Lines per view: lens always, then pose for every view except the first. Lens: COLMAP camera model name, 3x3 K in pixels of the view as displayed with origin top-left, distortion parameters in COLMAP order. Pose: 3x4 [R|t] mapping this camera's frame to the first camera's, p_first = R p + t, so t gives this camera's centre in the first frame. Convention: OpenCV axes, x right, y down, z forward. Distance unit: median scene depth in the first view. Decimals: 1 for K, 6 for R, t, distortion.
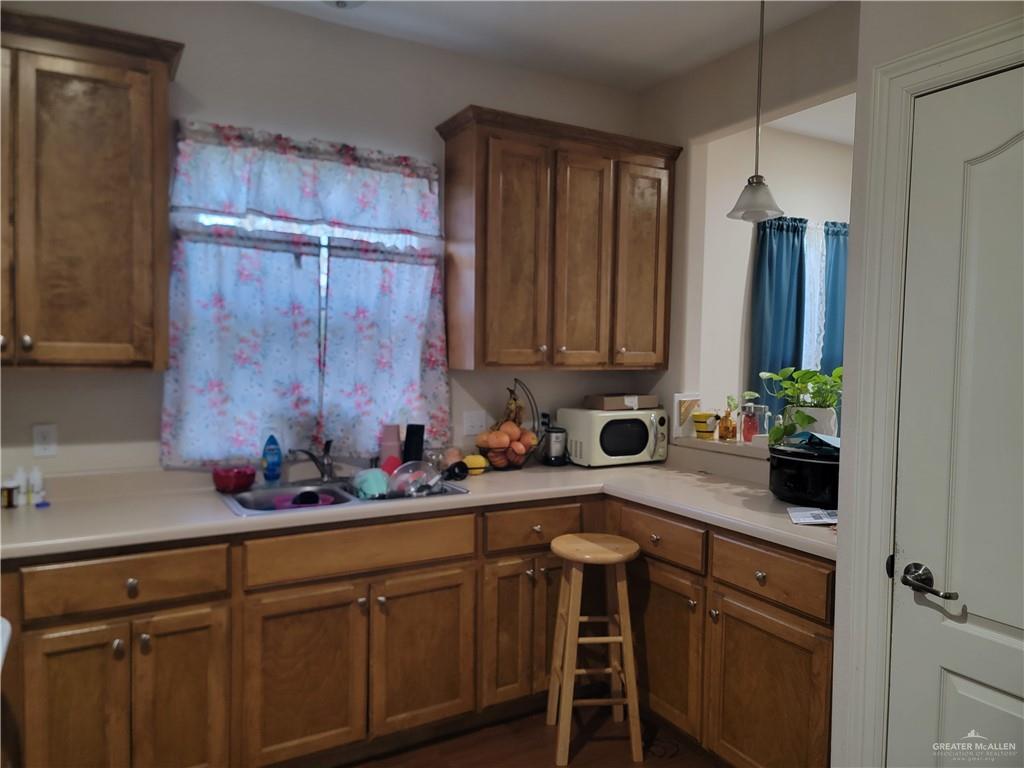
lens RADIAL K [[707.0, 0, 535.9], [0, 707.0, 375.4], [0, 0, 1]] dist [0.007196, -0.034296]
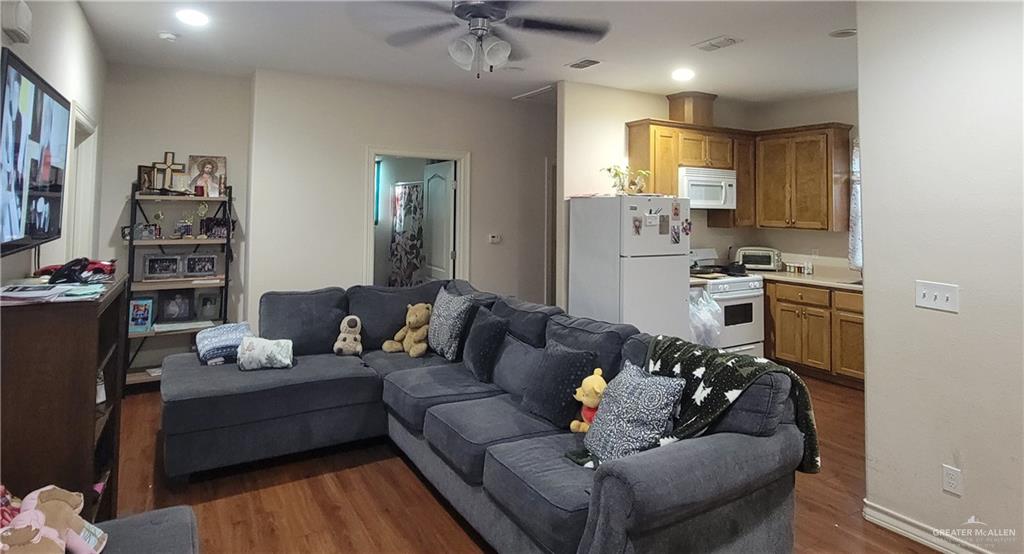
lens RADIAL K [[548.3, 0, 515.2], [0, 548.3, 181.7], [0, 0, 1]] dist [-0.001202, 0.000097]
pose [[-0.011473, -0.064525, -0.997850, 1.511014], [-0.047684, 0.996816, -0.063910, -0.004866], [0.998797, 0.046848, -0.014514, -0.243767]]
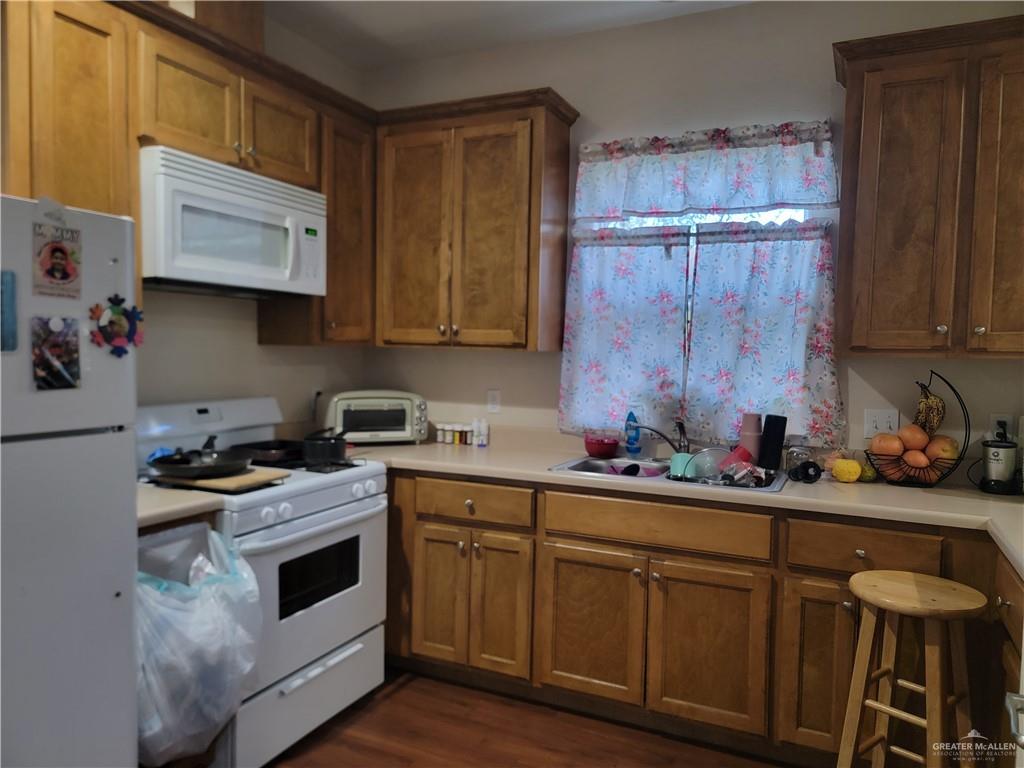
lens RADIAL K [[715.6, 0, 512.0], [0, 715.6, 384.0], [0, 0, 1]] dist [0.005529, -0.004783]
pose [[0.538364, 0.035346, -0.841971, 0.462981], [-0.037241, 0.999142, 0.018132, 0.026586], [0.841889, 0.021594, 0.539218, 0.232261]]
